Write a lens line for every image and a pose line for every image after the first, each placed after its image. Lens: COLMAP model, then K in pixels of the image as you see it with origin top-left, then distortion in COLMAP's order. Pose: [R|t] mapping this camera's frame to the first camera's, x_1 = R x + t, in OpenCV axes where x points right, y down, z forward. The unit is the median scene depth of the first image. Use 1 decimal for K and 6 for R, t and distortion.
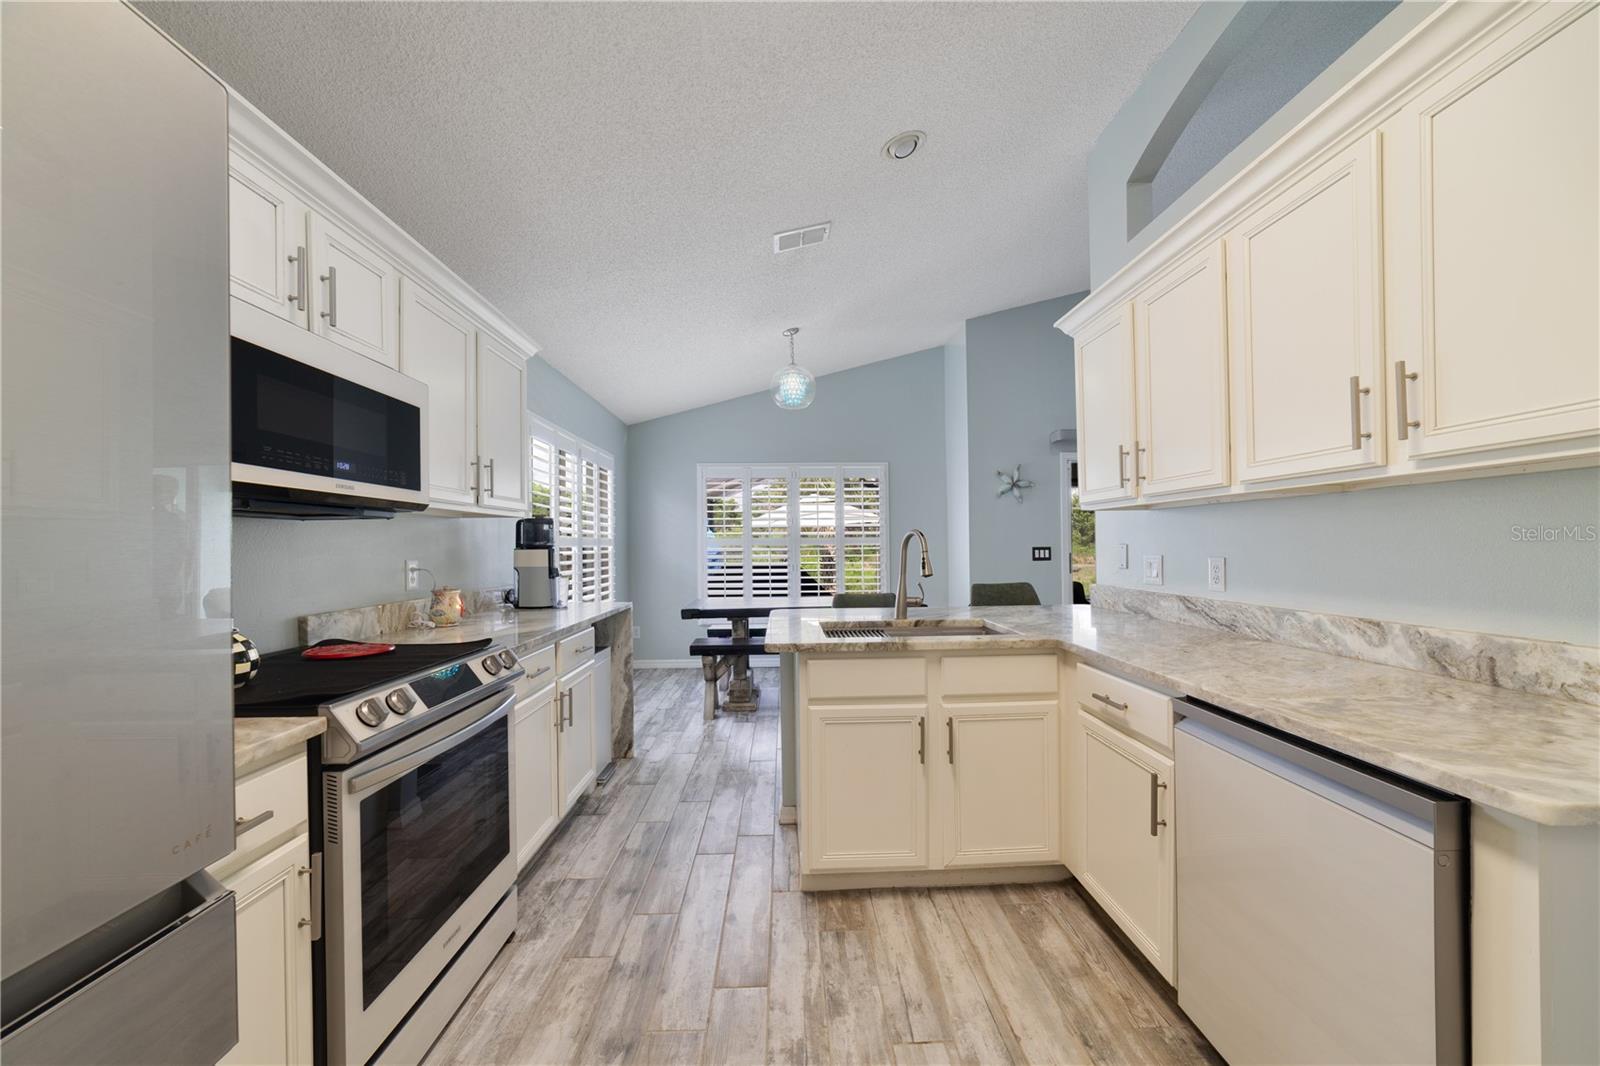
lens RADIAL K [[612.6, 0, 797.3], [0, 612.6, 538.9], [0, 0, 1]] dist [-0.015367, 0.000155]
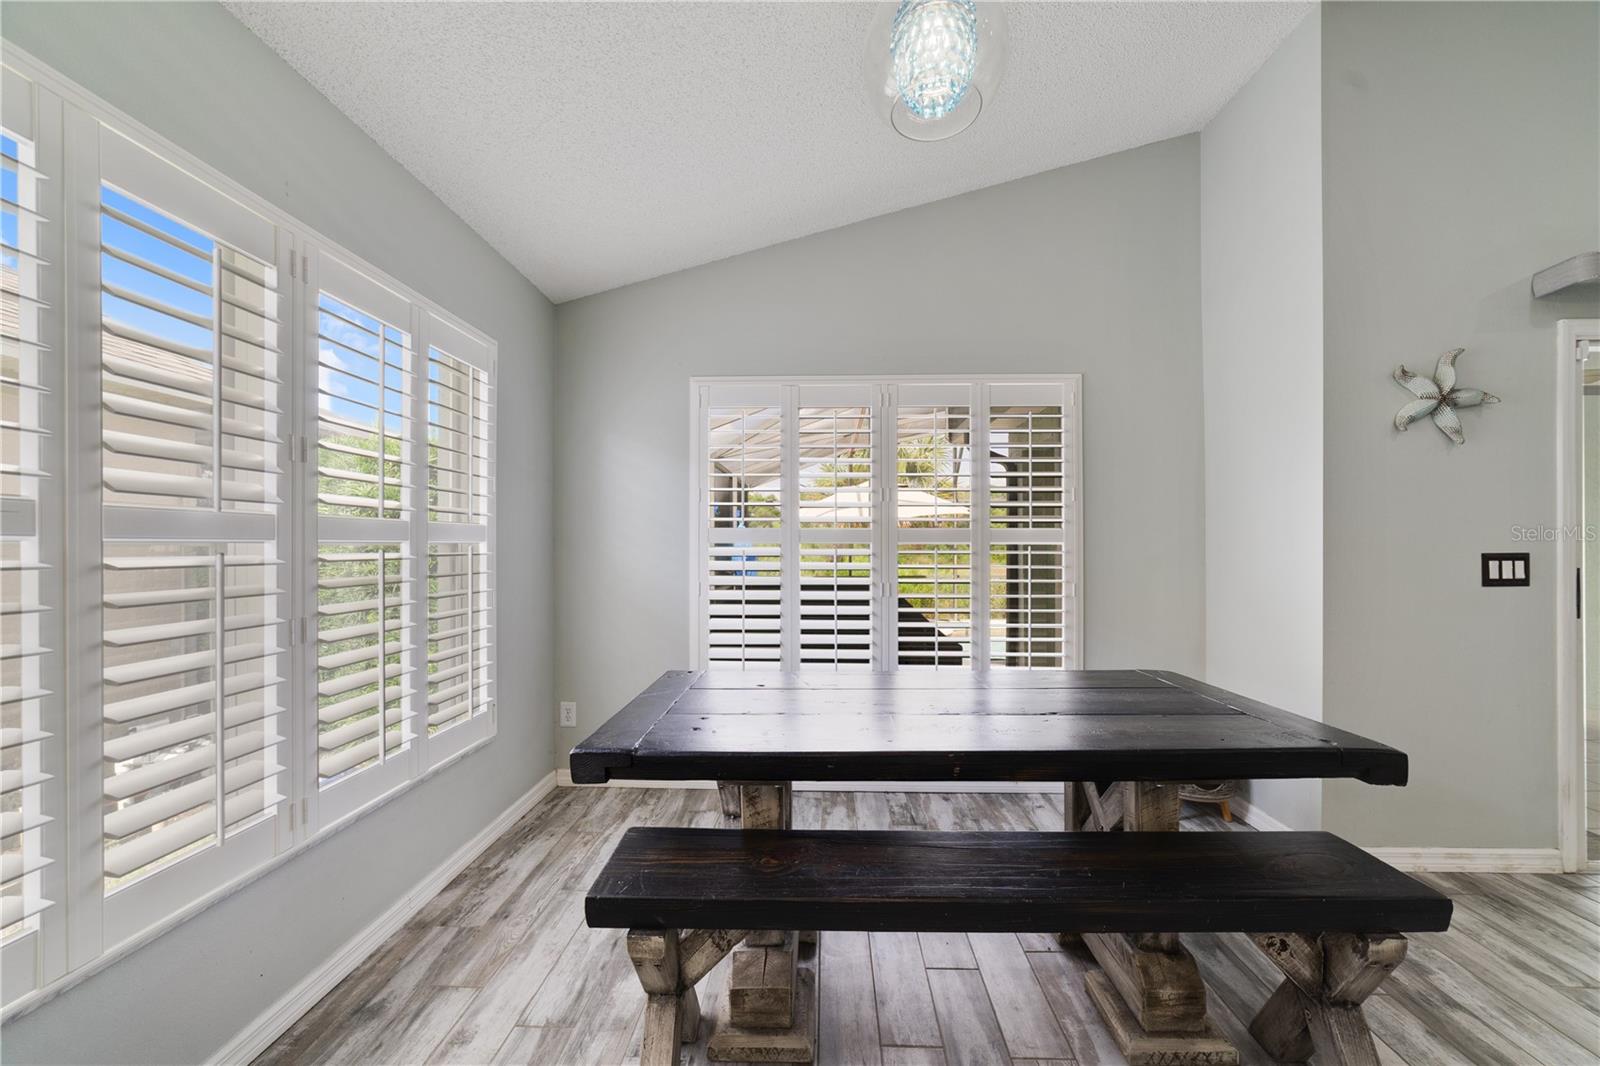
lens RADIAL K [[612.6, 0, 803.8], [0, 612.6, 539.3], [0, 0, 1]] dist [-0.015367, 0.000155]
pose [[0.998234, 0.008630, -0.058768, -0.046513], [-0.008423, 0.999957, 0.003762, 0.006358], [0.058798, -0.003260, 0.998265, 0.570641]]
